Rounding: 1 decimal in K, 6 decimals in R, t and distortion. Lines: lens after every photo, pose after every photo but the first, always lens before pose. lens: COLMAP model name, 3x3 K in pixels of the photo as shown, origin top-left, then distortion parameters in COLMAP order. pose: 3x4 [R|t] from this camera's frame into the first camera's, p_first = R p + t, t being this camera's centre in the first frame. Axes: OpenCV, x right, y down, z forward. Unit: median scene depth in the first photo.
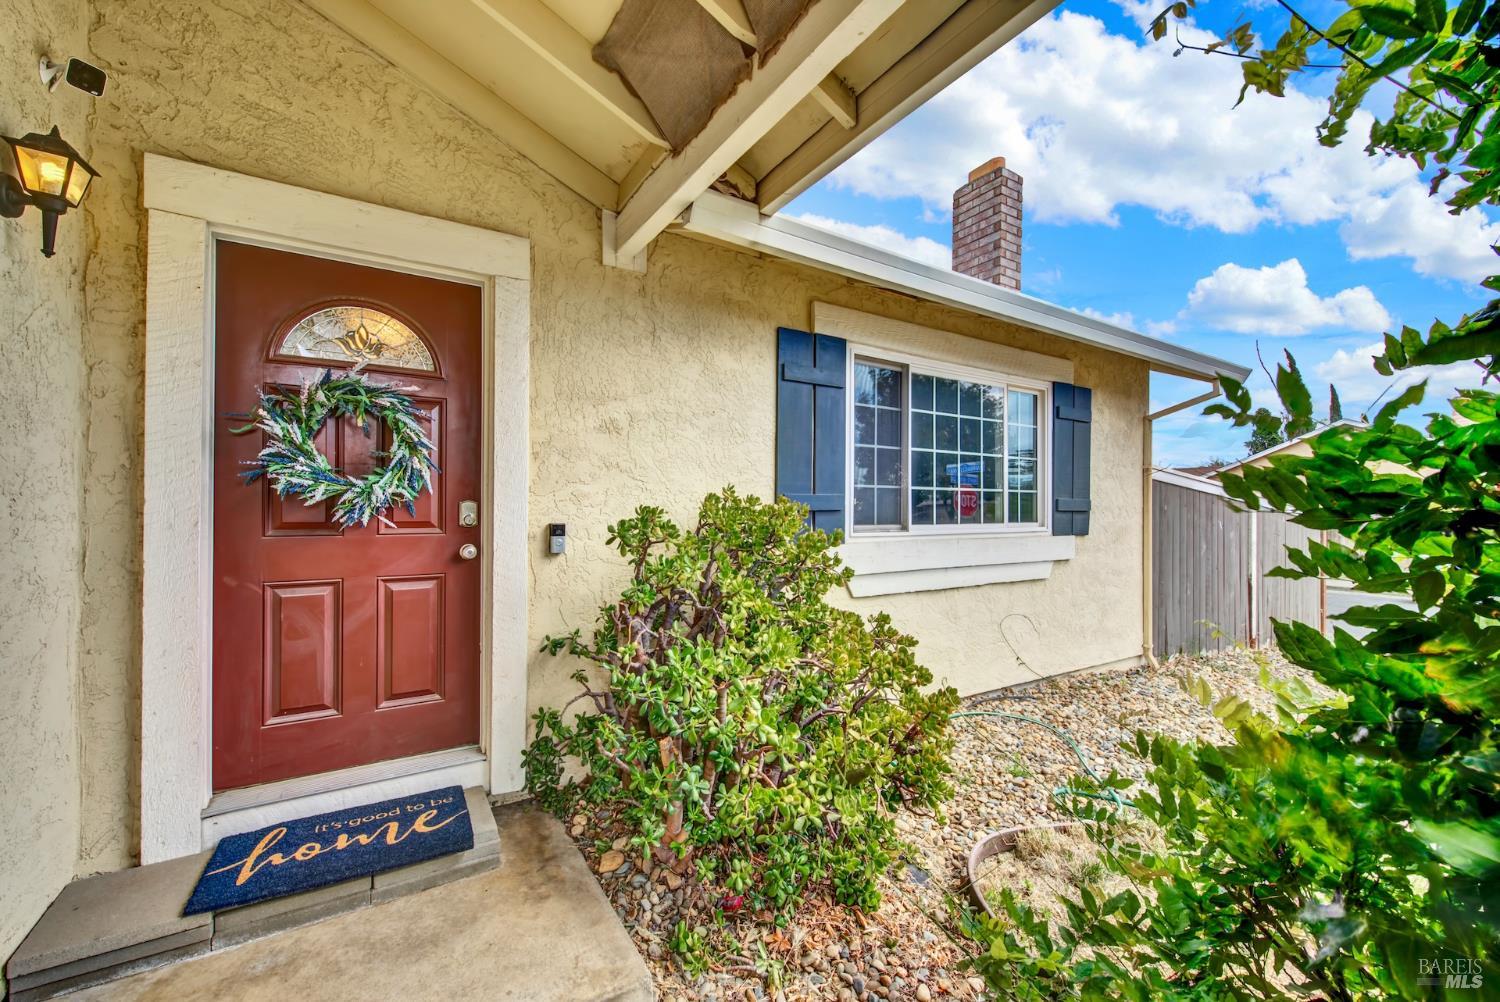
lens RADIAL K [[609.2, 0, 756.8], [0, 609.2, 506.5], [0, 0, 1]] dist [0.002032, -0.003270]
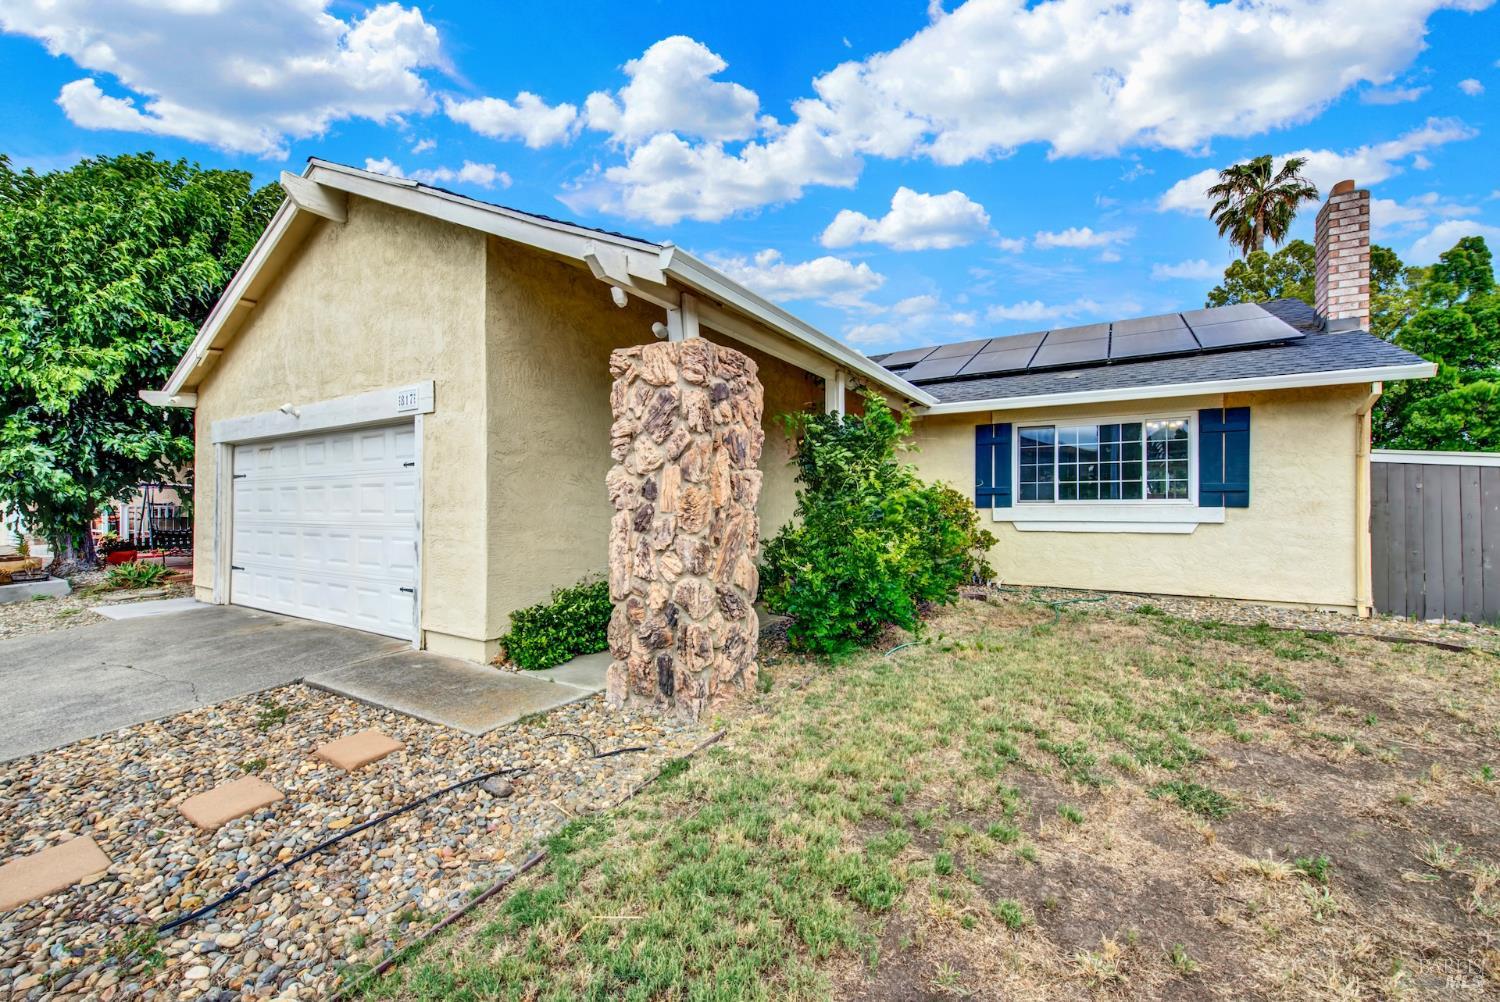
lens RADIAL K [[610.7, 0, 743.3], [0, 610.7, 492.4], [0, 0, 1]] dist [-0.000266, -0.000545]
pose [[0.431773, -0.021726, -0.901721, 2.527937], [0.011181, 0.999762, -0.018734, 0.047118], [0.901913, -0.001993, 0.431913, -1.347192]]
